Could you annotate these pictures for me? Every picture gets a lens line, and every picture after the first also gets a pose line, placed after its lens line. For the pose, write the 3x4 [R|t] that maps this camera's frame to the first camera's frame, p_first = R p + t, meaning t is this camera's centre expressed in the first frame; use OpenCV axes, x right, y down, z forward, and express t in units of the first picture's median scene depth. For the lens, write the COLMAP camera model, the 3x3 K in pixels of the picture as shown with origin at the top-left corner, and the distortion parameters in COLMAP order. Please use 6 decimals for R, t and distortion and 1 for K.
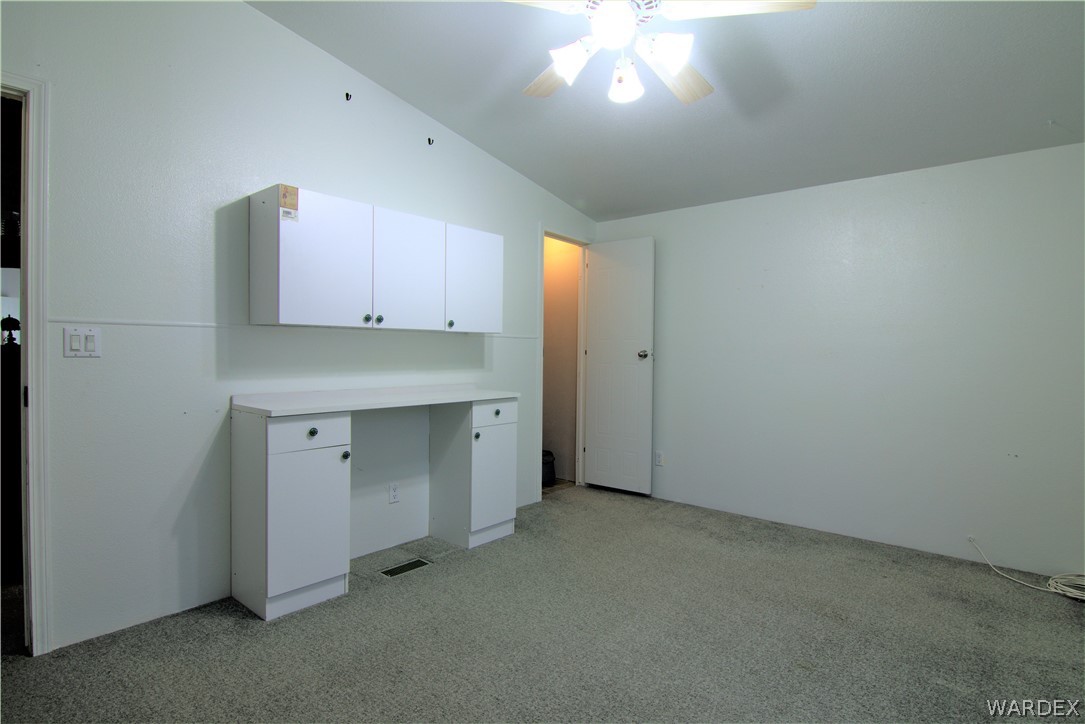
lens RADIAL K [[548.1, 0, 548.0], [0, 548.1, 363.0], [0, 0, 1]] dist [-0.000758, -0.014732]
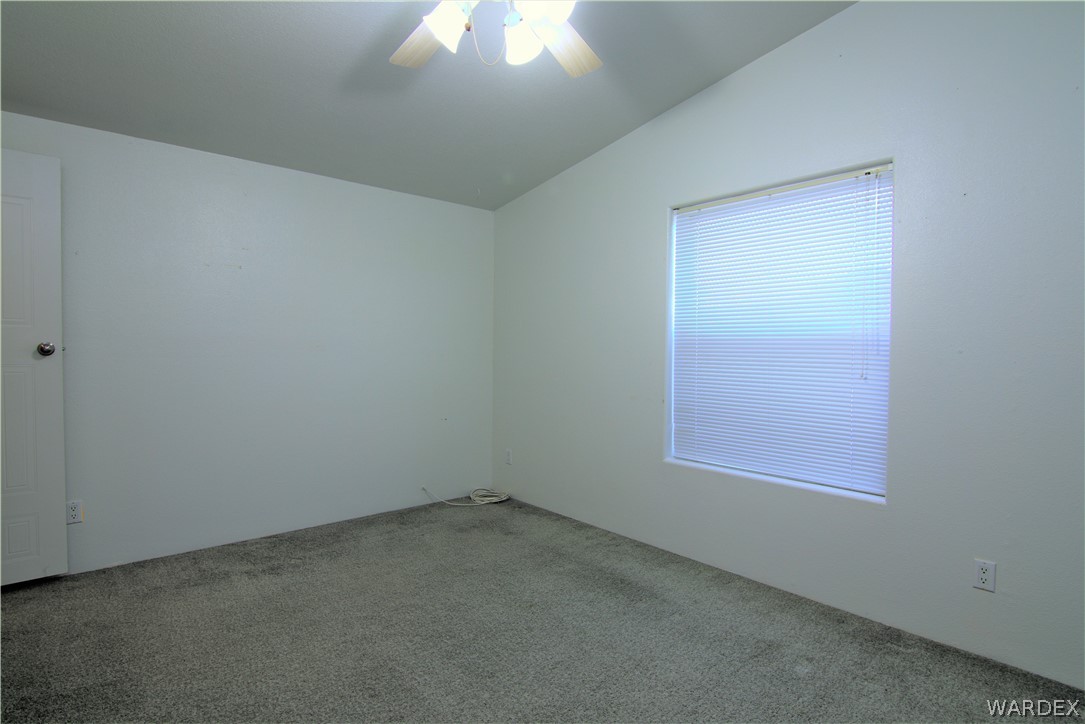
lens RADIAL K [[548.1, 0, 548.0], [0, 548.1, 363.0], [0, 0, 1]] dist [-0.000758, -0.014732]
pose [[0.147081, -0.036581, 0.988448, -0.440849], [0.014056, 0.999292, 0.034891, -0.018283], [-0.989025, 0.008762, 0.147491, 0.473736]]
